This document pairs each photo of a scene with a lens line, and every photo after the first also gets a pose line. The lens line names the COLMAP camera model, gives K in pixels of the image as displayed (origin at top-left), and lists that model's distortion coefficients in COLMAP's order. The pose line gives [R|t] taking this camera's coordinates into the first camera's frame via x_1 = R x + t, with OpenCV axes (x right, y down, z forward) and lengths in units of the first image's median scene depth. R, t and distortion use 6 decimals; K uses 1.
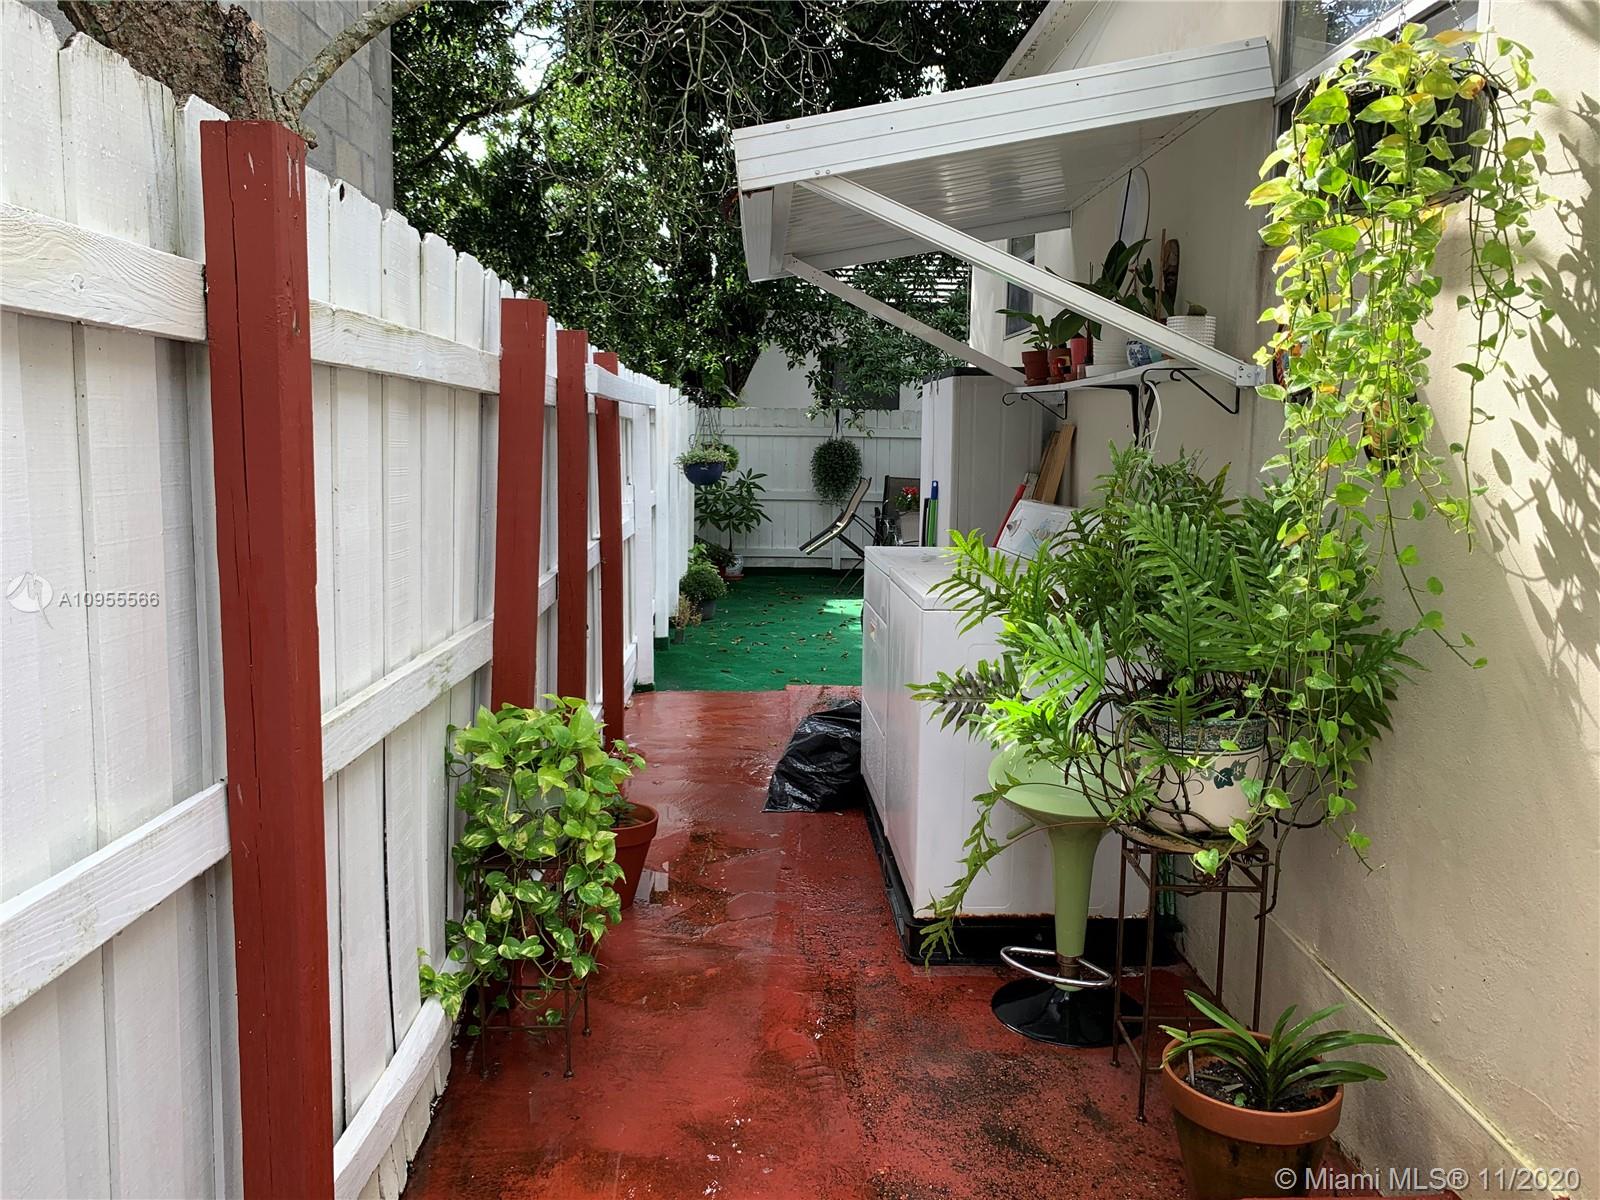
lens RADIAL K [[1224.2, 0, 795.2], [0, 1224.2, 595.0], [0, 0, 1]] dist [0.002321, -0.032386]
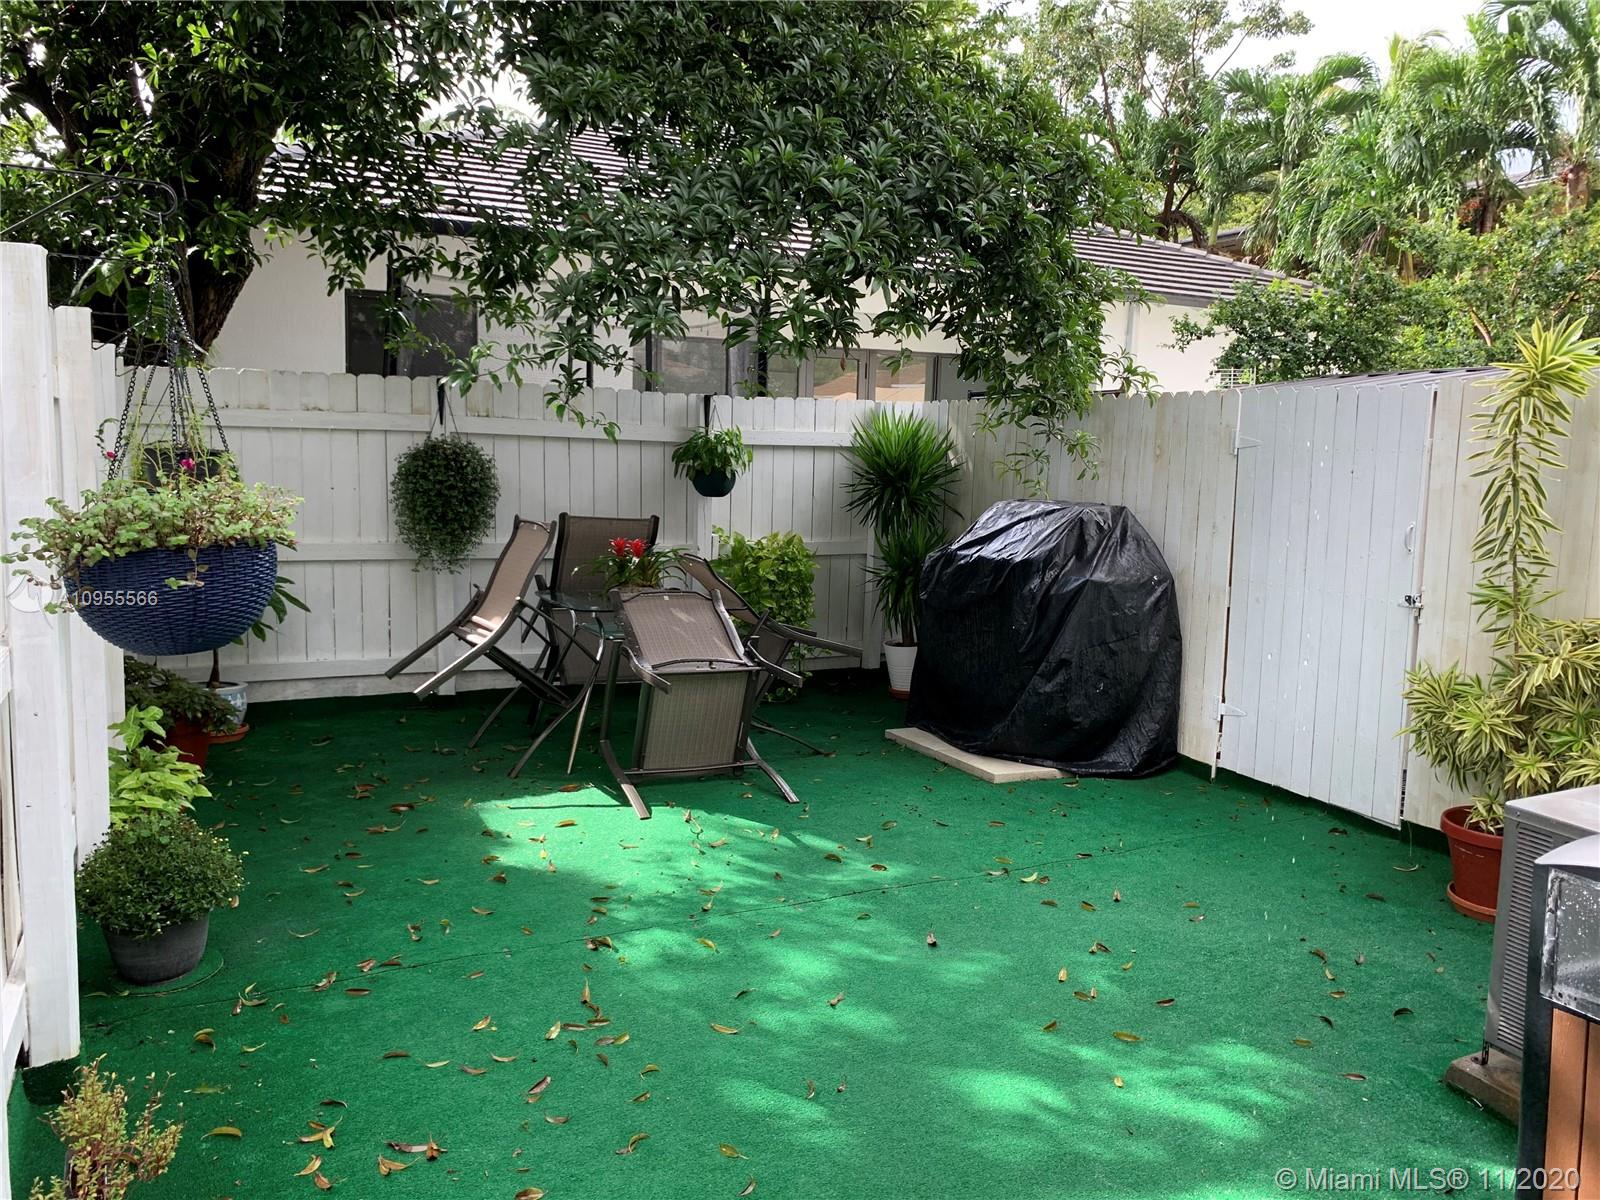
lens RADIAL K [[1224.2, 0, 805.4], [0, 1224.2, 611.7], [0, 0, 1]] dist [0.002321, -0.032386]
pose [[0.908725, -0.043407, 0.415132, -0.040755], [0.040199, 0.999056, 0.016466, -0.059437], [-0.415455, 0.001725, 0.909612, 0.490827]]
